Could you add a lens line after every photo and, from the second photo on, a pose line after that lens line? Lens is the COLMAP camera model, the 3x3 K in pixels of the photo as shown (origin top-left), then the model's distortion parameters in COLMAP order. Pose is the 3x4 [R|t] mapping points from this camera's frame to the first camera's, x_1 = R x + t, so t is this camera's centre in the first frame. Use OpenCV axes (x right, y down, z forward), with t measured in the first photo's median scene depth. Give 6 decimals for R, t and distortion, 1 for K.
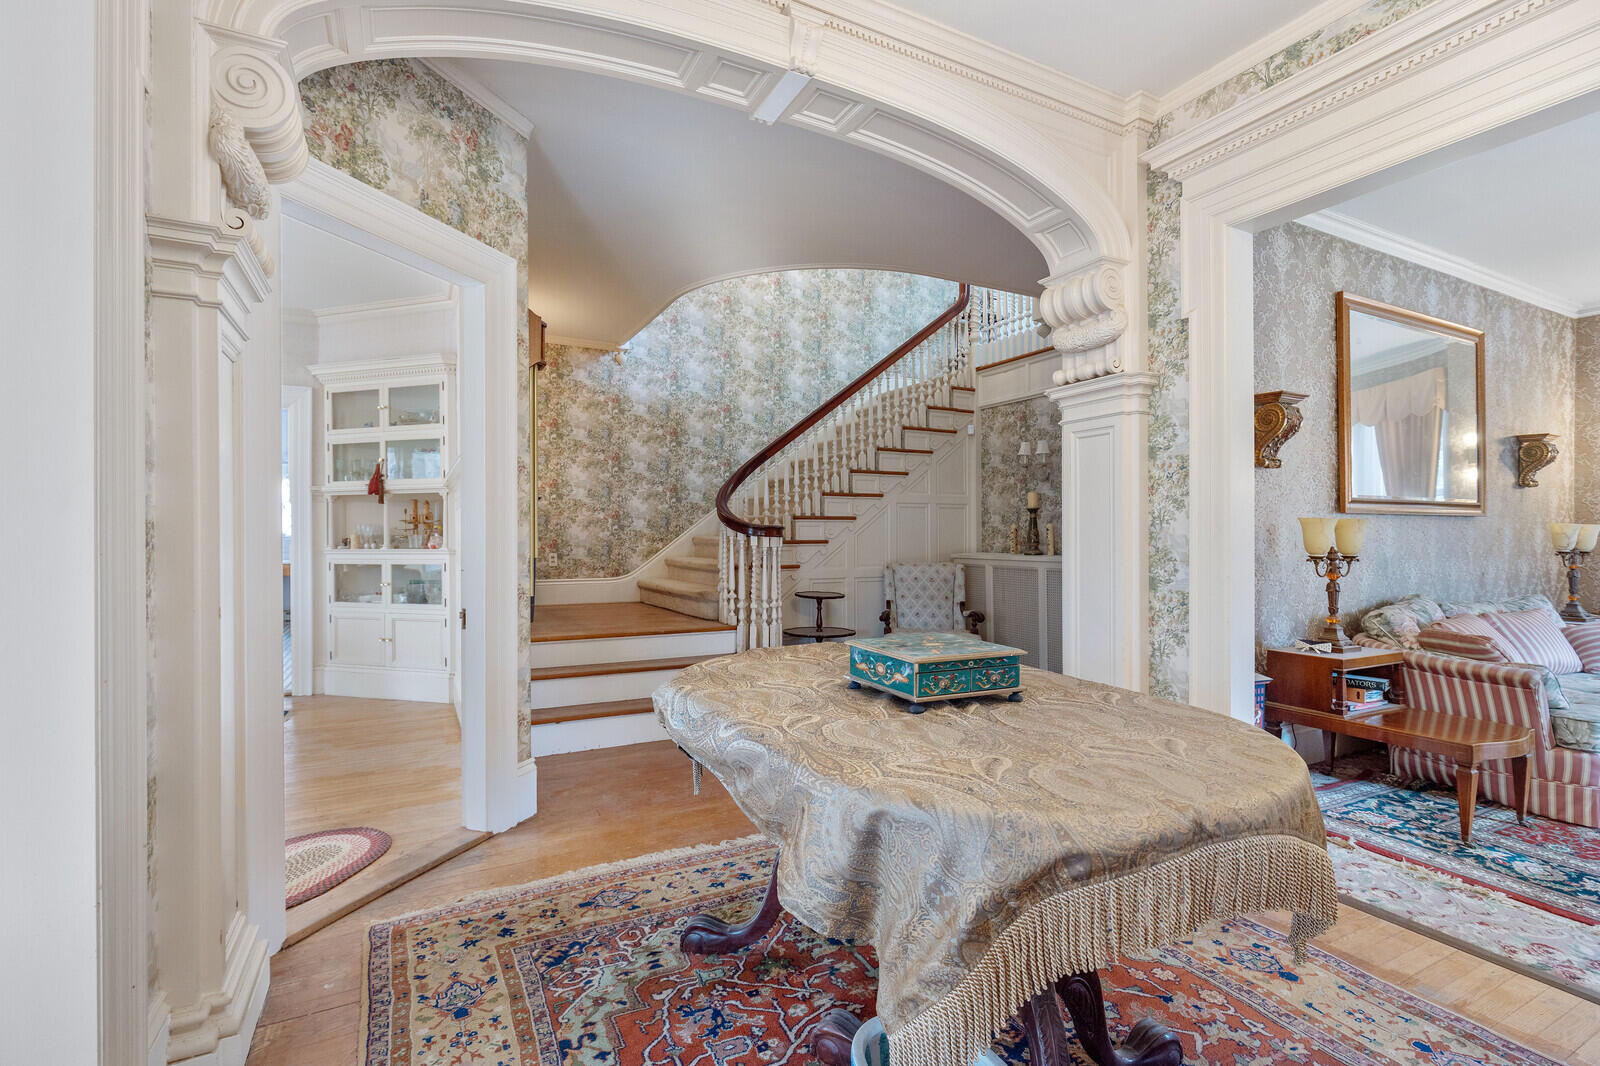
lens RADIAL K [[730.3, 0, 794.2], [0, 730.3, 522.4], [0, 0, 1]] dist [0.000342, -0.000964]
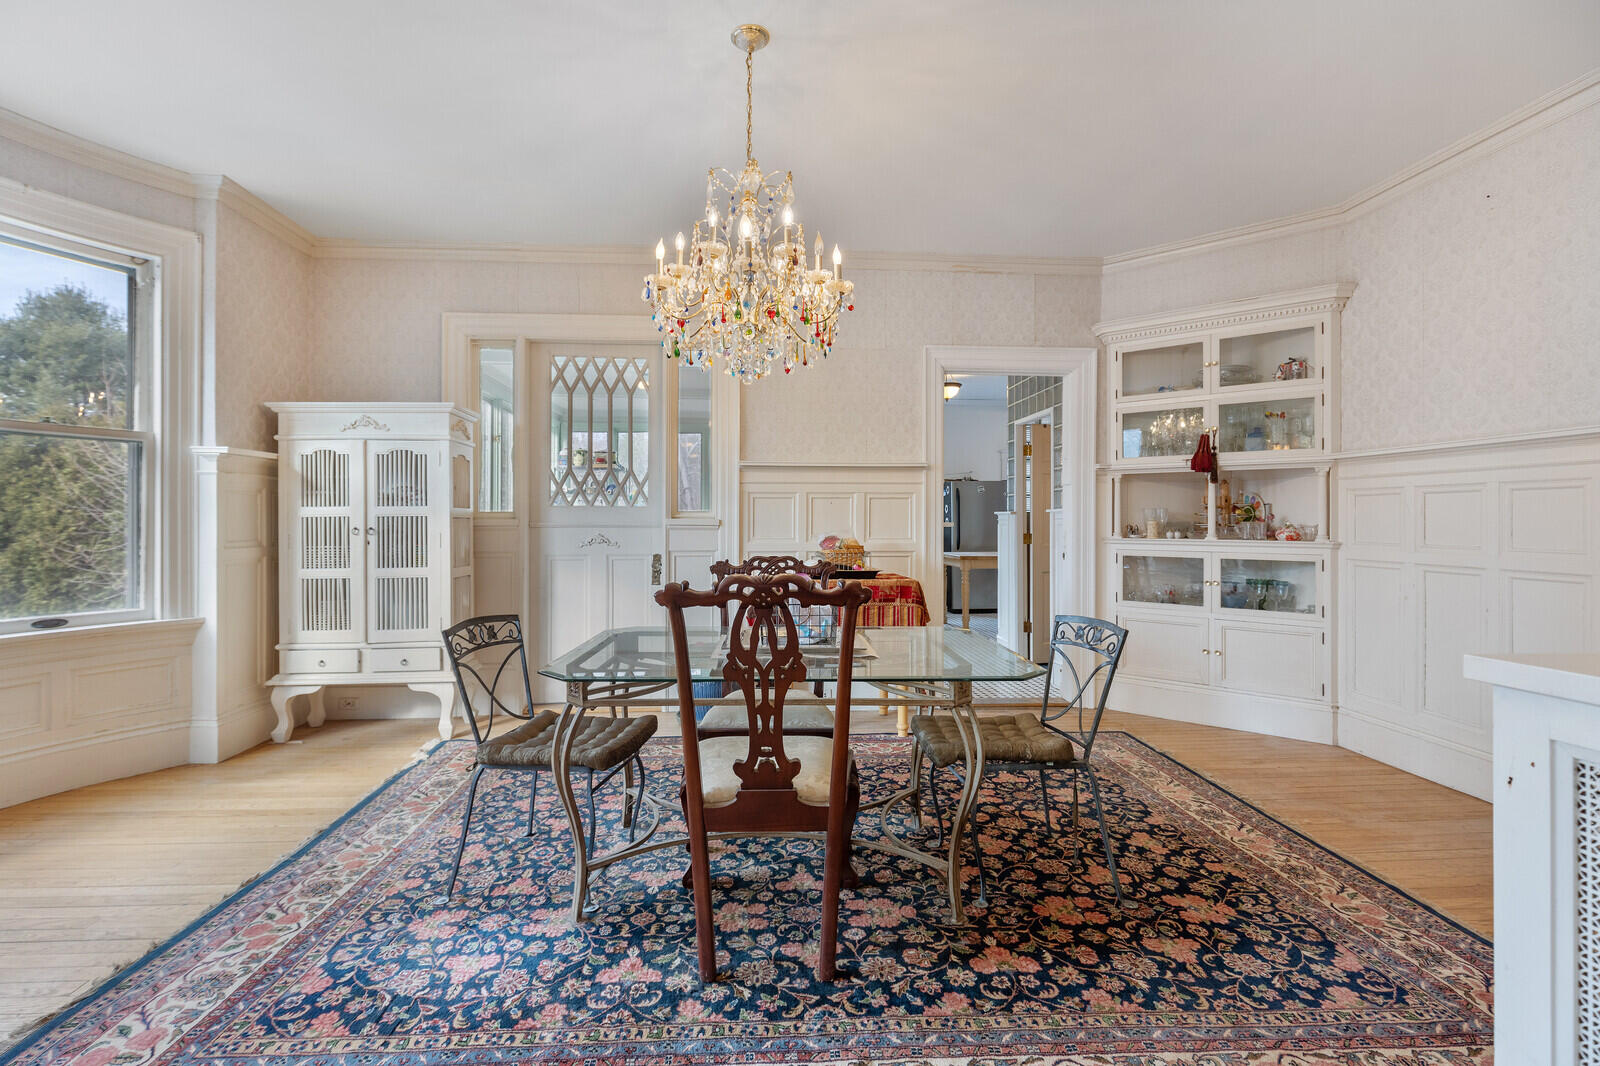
lens RADIAL K [[729.9, 0, 791.0], [0, 729.9, 514.9], [0, 0, 1]] dist [0.001272, -0.001631]
pose [[0.915294, 0.007433, -0.402719, -0.650642], [-0.001346, 0.999881, 0.015394, -0.003371], [0.402785, -0.013548, 0.915194, 0.073777]]
